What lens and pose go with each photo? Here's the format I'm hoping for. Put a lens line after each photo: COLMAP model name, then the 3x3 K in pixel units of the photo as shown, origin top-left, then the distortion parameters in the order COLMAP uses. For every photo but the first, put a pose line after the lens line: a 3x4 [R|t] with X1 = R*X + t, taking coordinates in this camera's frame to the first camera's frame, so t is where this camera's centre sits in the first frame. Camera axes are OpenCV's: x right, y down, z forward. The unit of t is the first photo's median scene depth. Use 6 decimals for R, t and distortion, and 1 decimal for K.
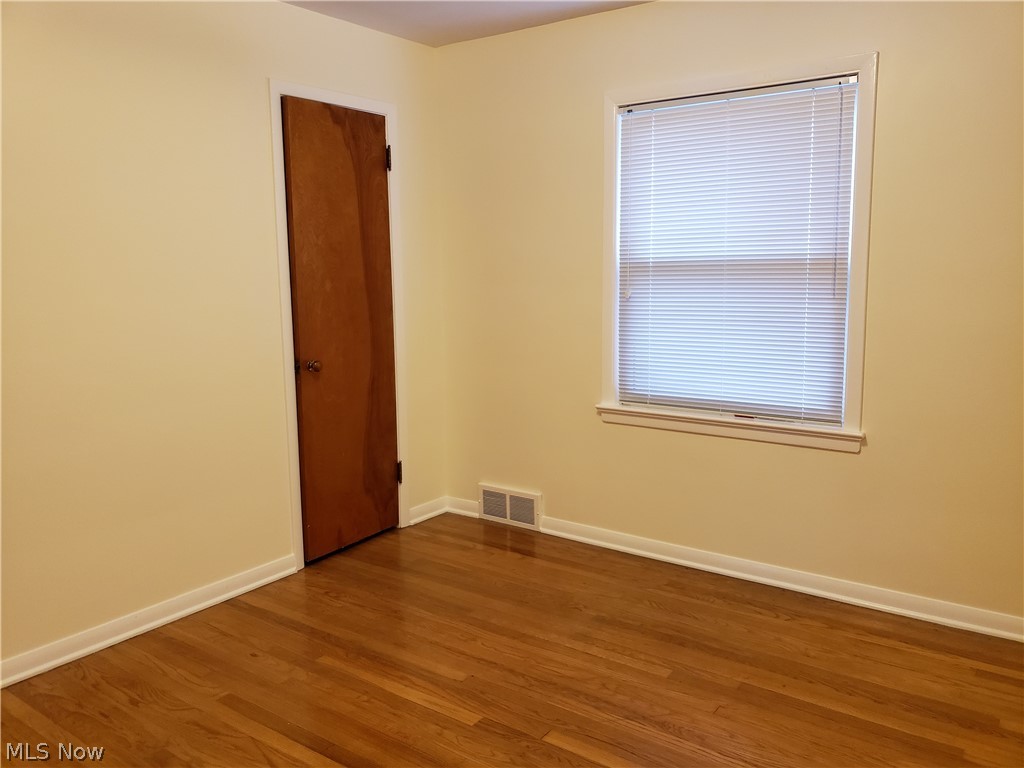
lens RADIAL K [[806.9, 0, 499.8], [0, 806.9, 363.2], [0, 0, 1]] dist [0.096506, -0.119125]
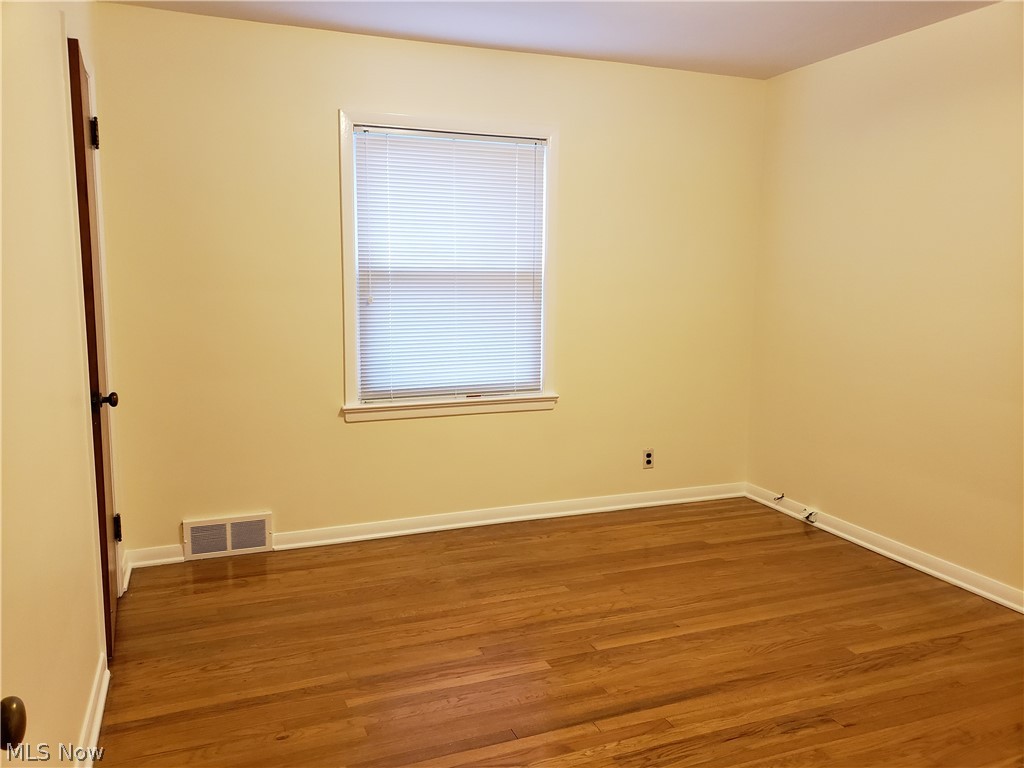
lens RADIAL K [[806.9, 0, 499.8], [0, 806.9, 363.2], [0, 0, 1]] dist [0.096506, -0.119125]
pose [[0.537390, -0.078278, 0.839693, -0.758472], [0.092445, 0.995150, 0.033606, -0.024066], [-0.838252, 0.059566, 0.542020, 0.308324]]
